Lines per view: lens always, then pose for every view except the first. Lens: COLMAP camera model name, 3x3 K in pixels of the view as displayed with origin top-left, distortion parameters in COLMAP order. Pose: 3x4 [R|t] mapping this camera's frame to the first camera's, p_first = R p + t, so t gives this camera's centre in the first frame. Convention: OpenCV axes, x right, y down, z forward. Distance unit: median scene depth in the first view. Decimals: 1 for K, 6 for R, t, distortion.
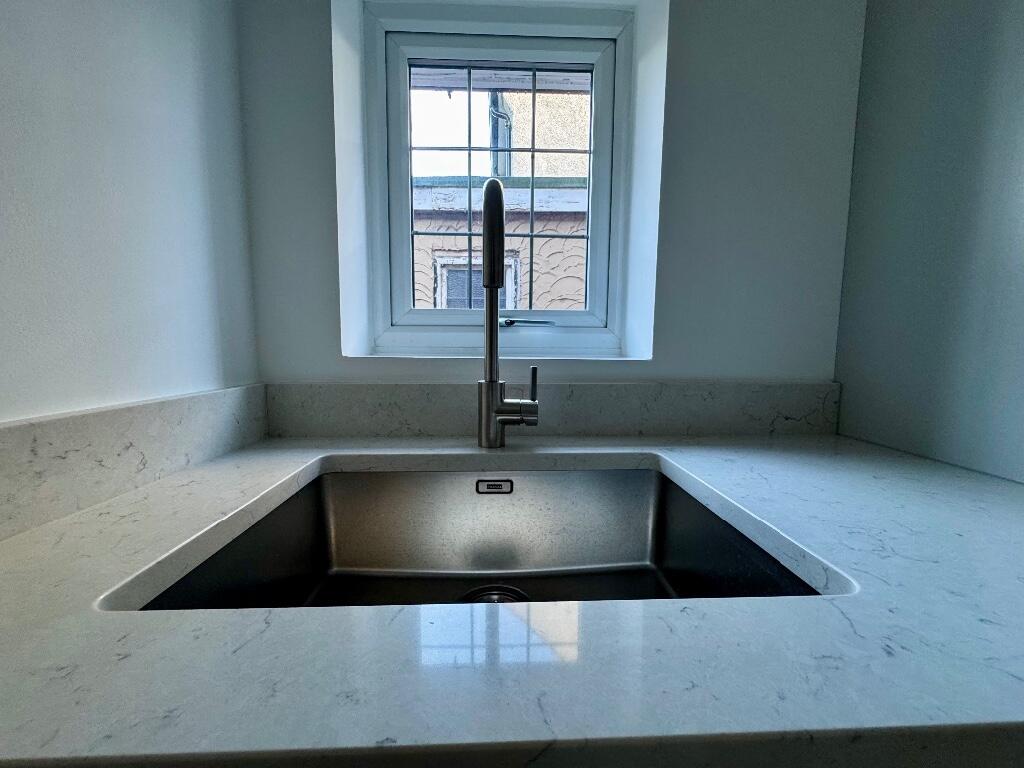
lens RADIAL K [[408.6, 0, 510.7], [0, 408.6, 384.3], [0, 0, 1]] dist [-0.008004, -0.000109]
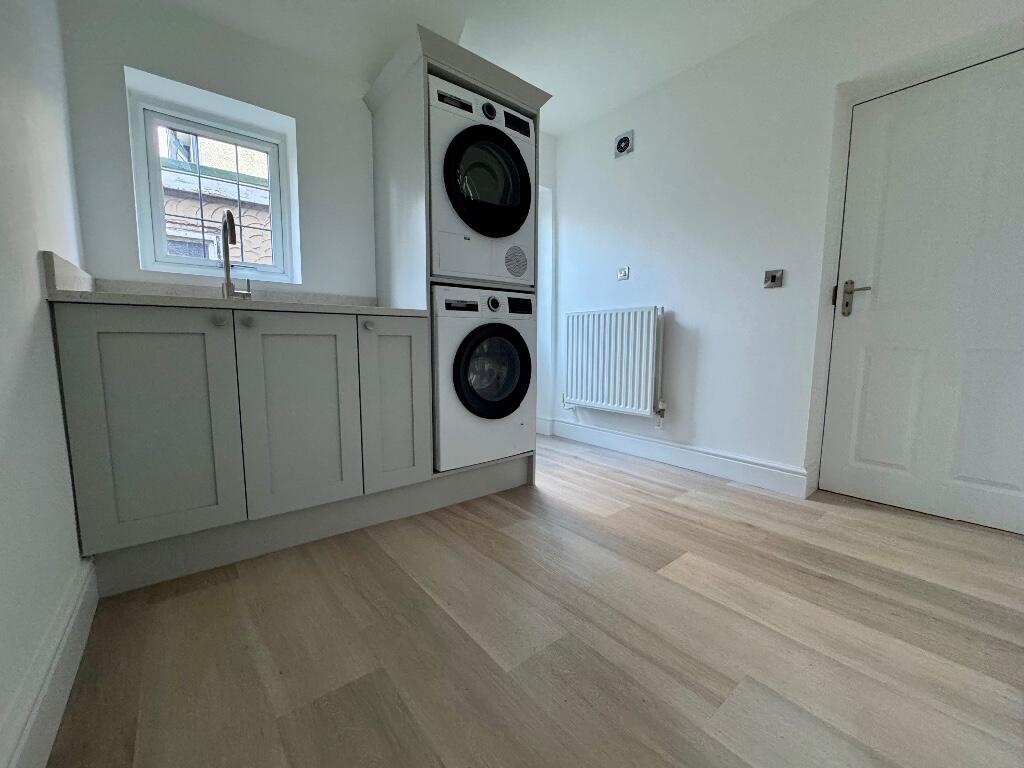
lens RADIAL K [[408.6, 0, 510.7], [0, 408.6, 384.3], [0, 0, 1]] dist [-0.008004, -0.000109]
pose [[0.797233, -0.059432, 0.600739, -0.168581], [0.056712, 0.998114, 0.023483, 0.539489], [-0.601002, 0.015348, 0.799100, -1.685709]]
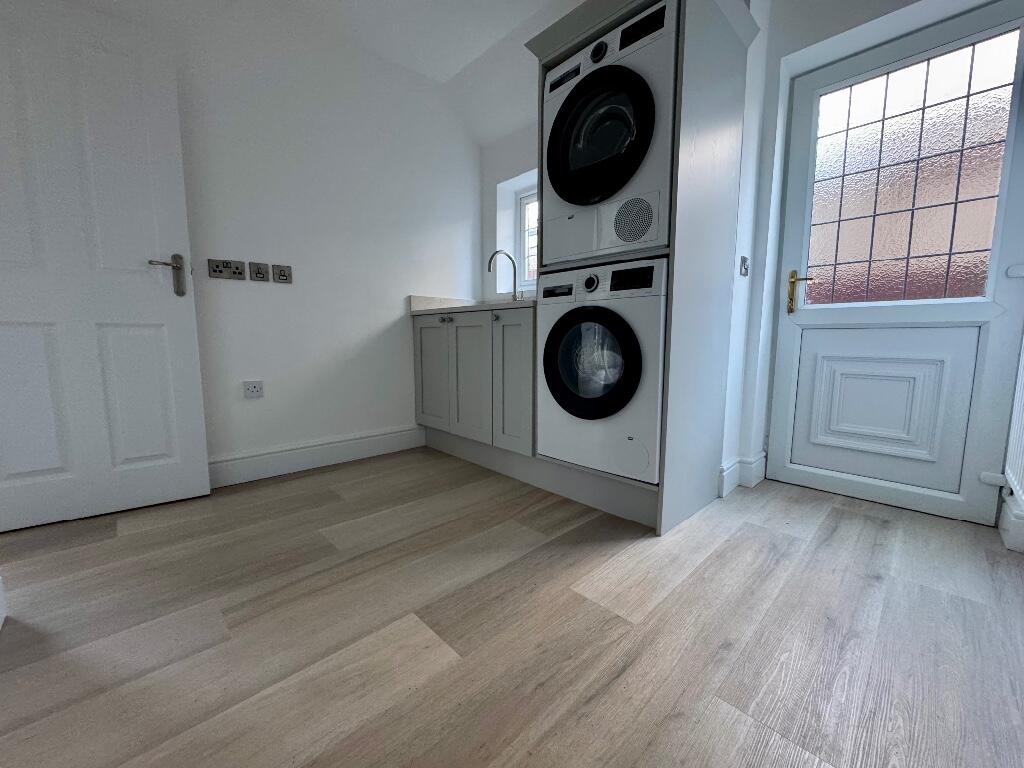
lens RADIAL K [[408.6, 0, 510.7], [0, 408.6, 384.3], [0, 0, 1]] dist [-0.008004, -0.000109]
pose [[0.675755, 0.087752, -0.731884, 3.307880], [-0.078009, 0.995827, 0.047372, 0.557645], [0.732987, 0.025082, 0.679781, -1.275959]]
